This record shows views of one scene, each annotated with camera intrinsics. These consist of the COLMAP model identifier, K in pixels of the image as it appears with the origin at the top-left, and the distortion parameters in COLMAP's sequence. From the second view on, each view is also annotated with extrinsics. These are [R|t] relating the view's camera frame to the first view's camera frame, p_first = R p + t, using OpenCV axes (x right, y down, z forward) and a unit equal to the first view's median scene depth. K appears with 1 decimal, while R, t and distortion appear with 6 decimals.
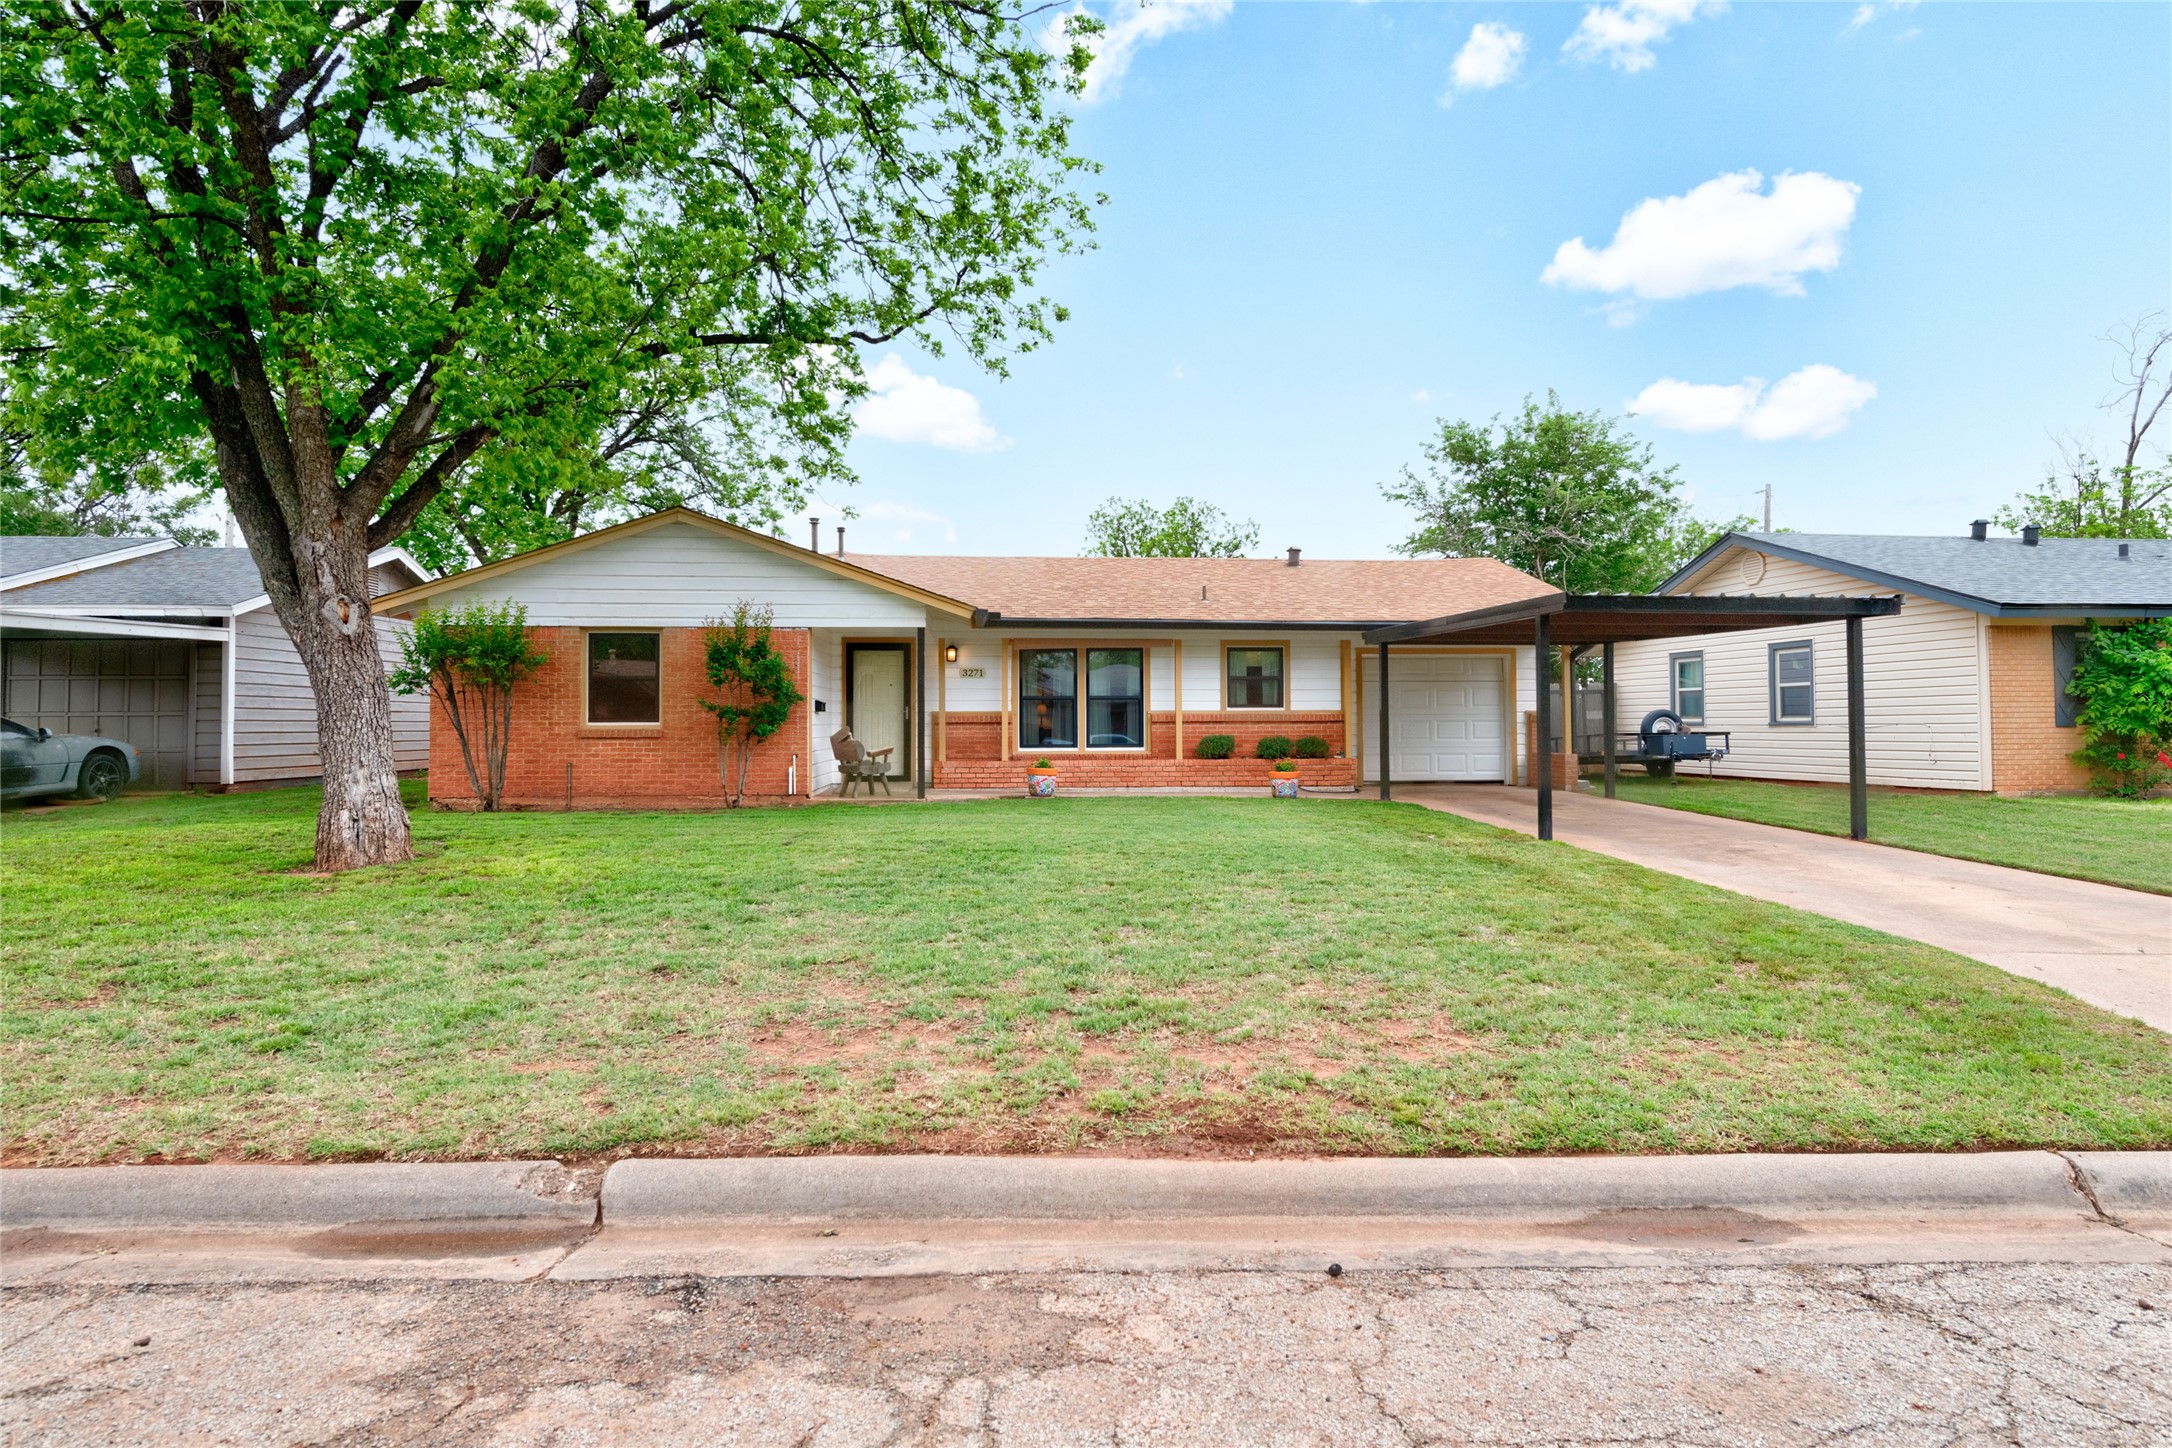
lens RADIAL K [[1234.0, 0, 1083.9], [0, 1234.0, 721.5], [0, 0, 1]] dist [0.022466, -0.000391]
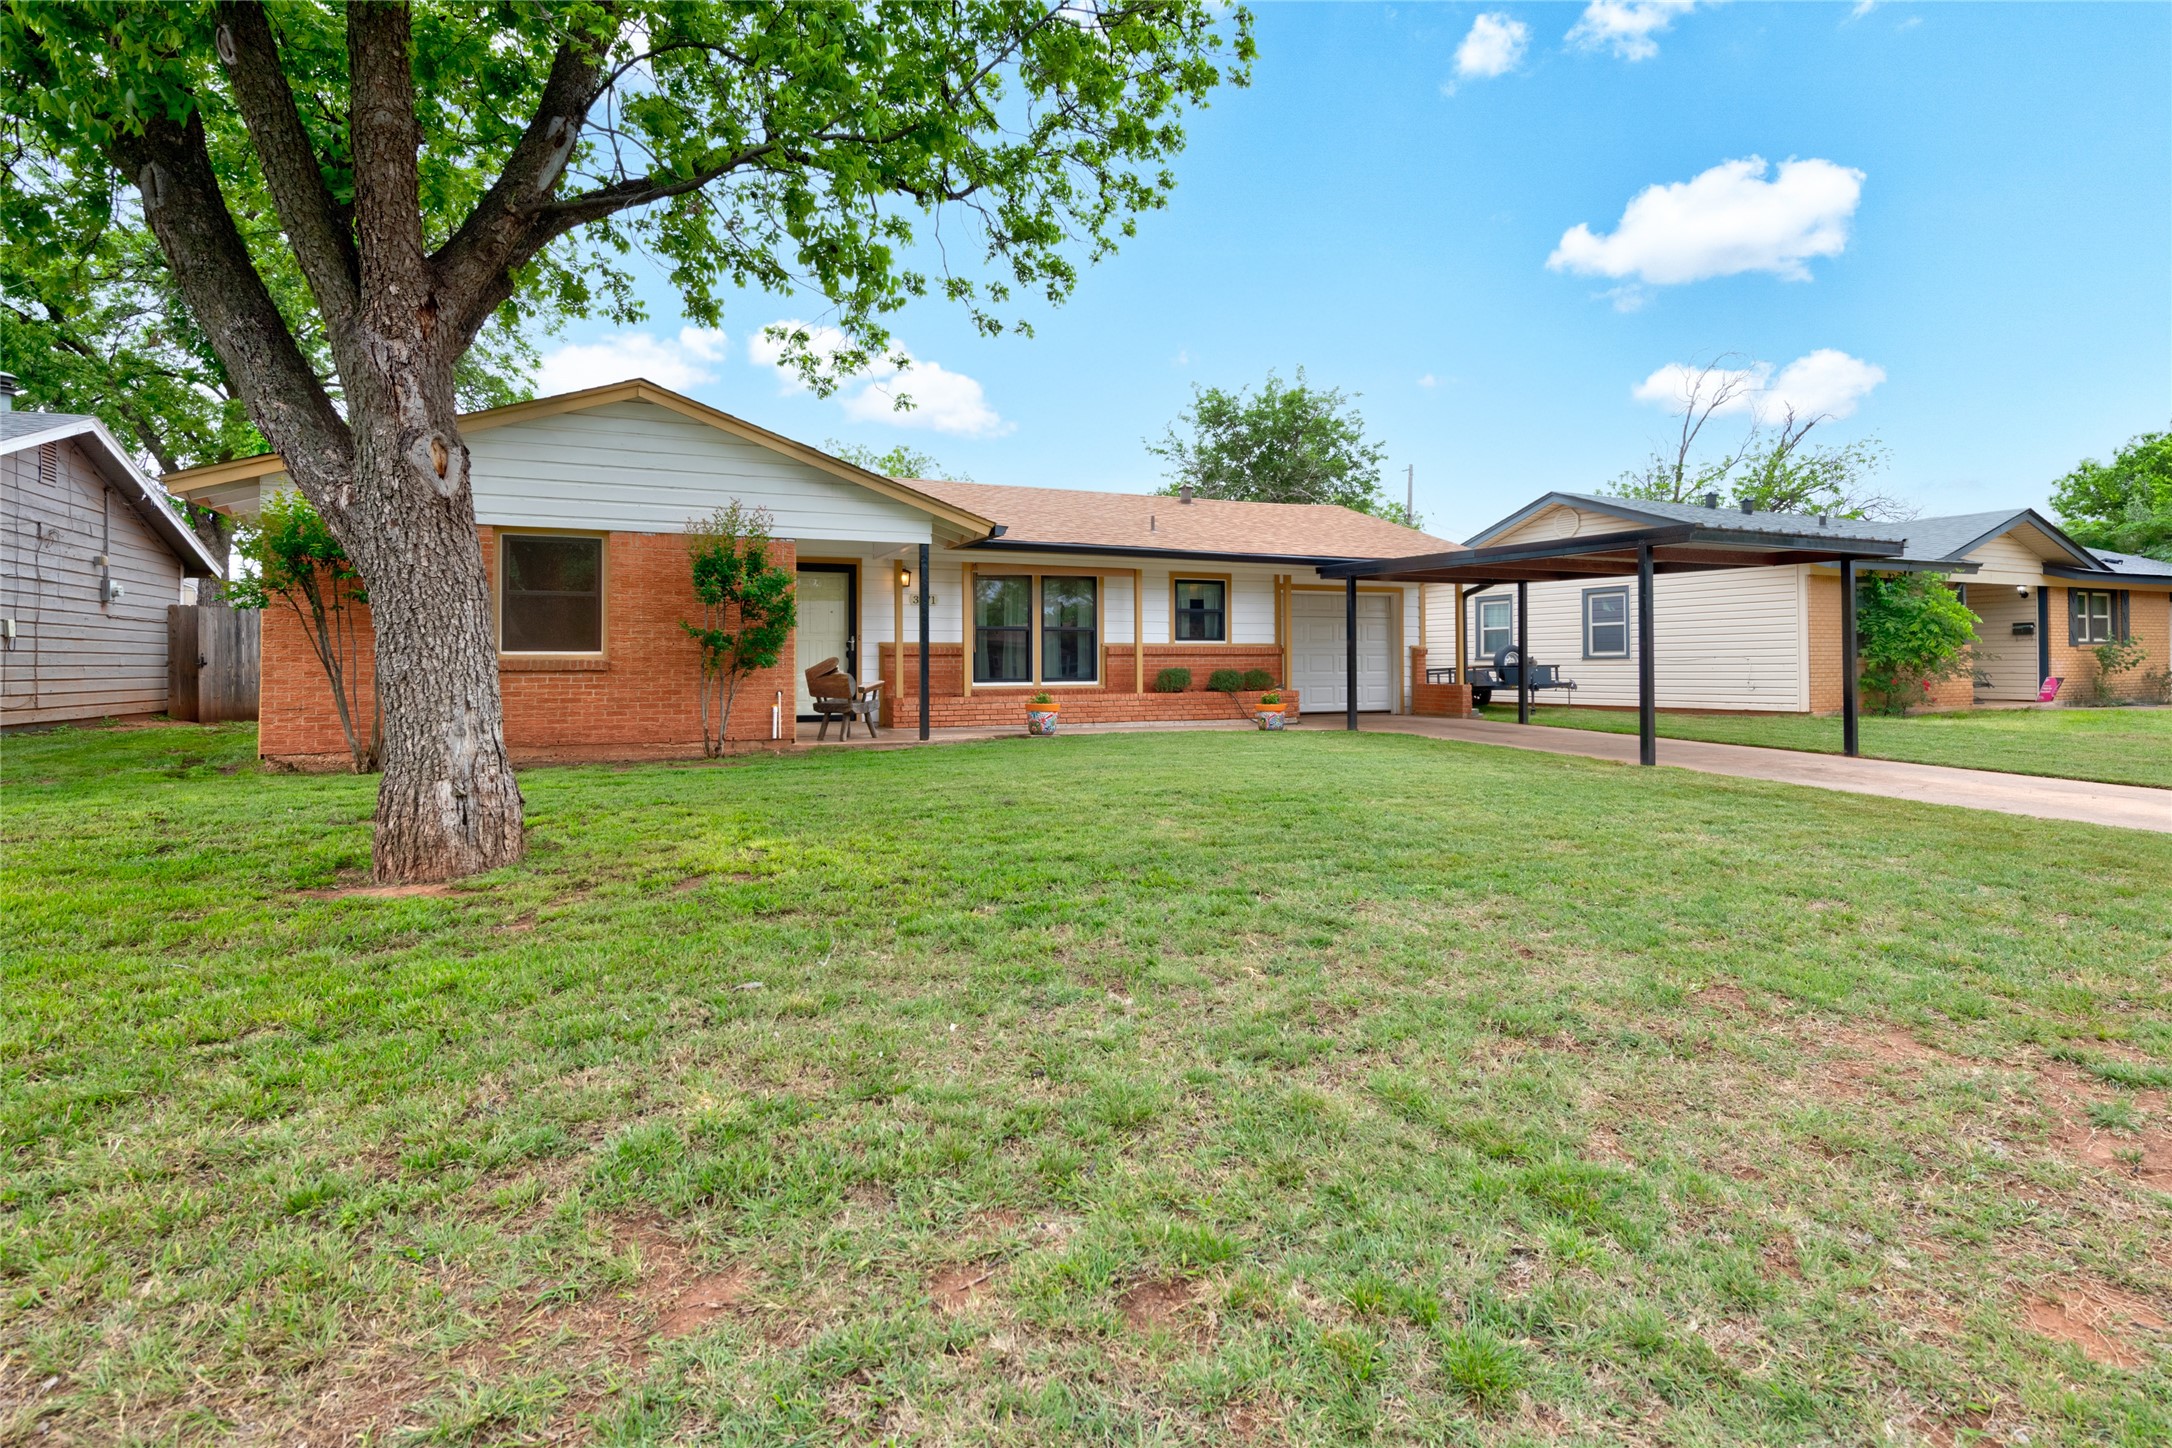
lens RADIAL K [[1112.9, 0, 1118.6], [0, 1112.9, 660.0], [0, 0, 1]] dist [0.000868, 0.000479]
pose [[0.935185, 0.000278, 0.354161, -0.246611], [0.000555, 0.999997, -0.002248, 0.006708], [-0.354160, 0.002299, 0.935182, 0.189621]]
